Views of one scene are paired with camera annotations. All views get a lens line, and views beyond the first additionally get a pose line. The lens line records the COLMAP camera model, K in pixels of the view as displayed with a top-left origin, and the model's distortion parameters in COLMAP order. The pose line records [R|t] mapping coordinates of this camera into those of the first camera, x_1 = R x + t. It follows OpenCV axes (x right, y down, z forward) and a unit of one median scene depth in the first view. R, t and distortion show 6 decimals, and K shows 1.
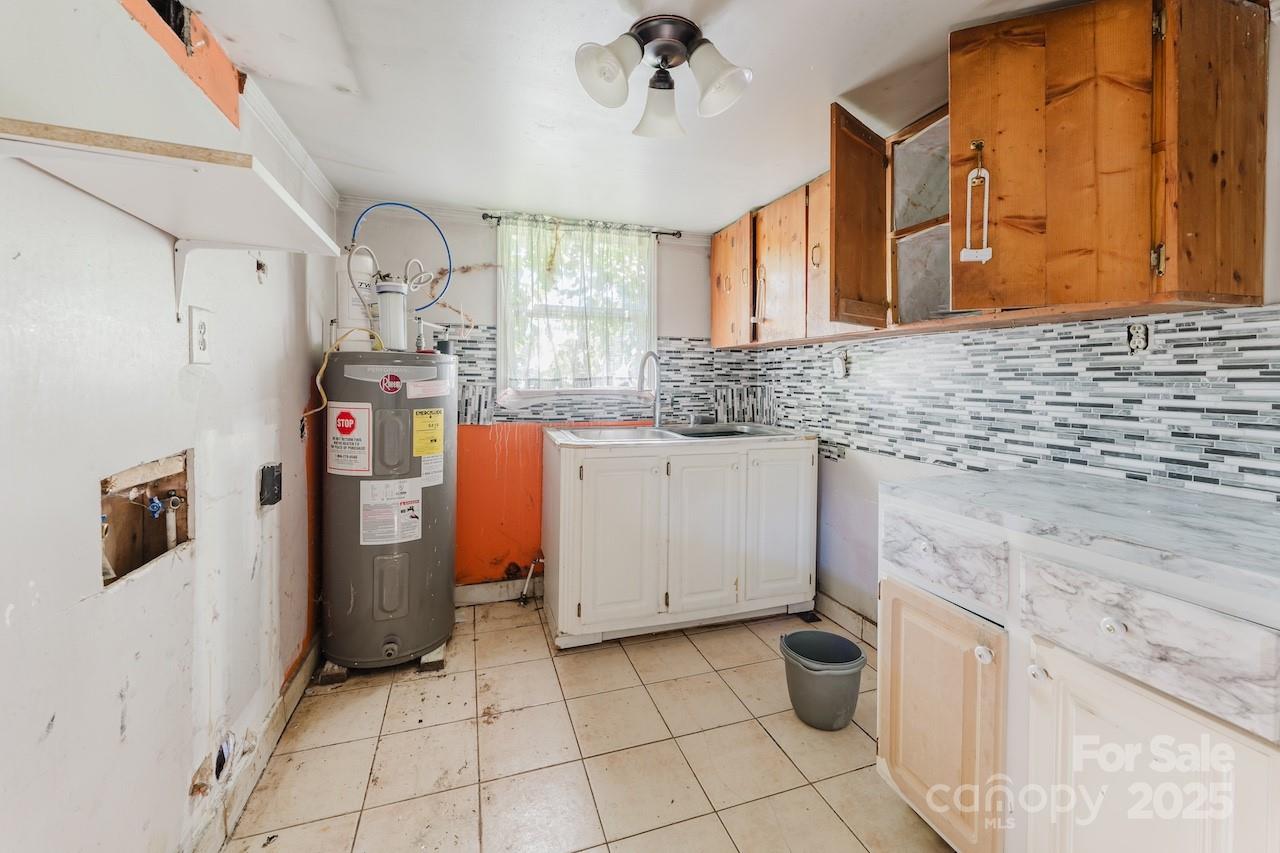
lens RADIAL K [[527.6, 0, 653.0], [0, 527.6, 388.3], [0, 0, 1]] dist [-0.004315, 0.000169]
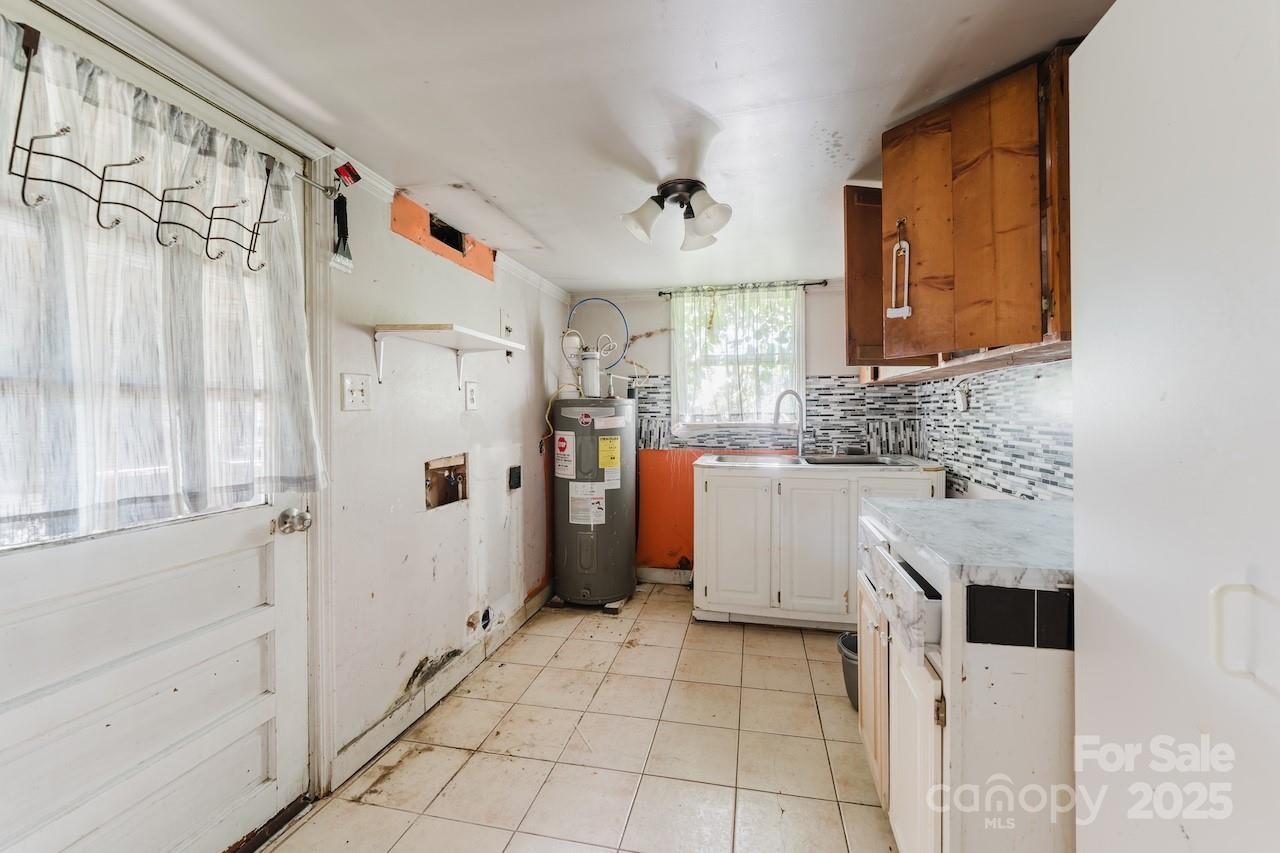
lens RADIAL K [[527.6, 0, 642.3], [0, 527.6, 424.0], [0, 0, 1]] dist [-0.004315, 0.000169]
pose [[0.850126, -0.000285, -0.526579, 0.439380], [0.002230, 0.999993, 0.003059, 0.000738], [0.526574, -0.003775, 0.850121, -0.209158]]
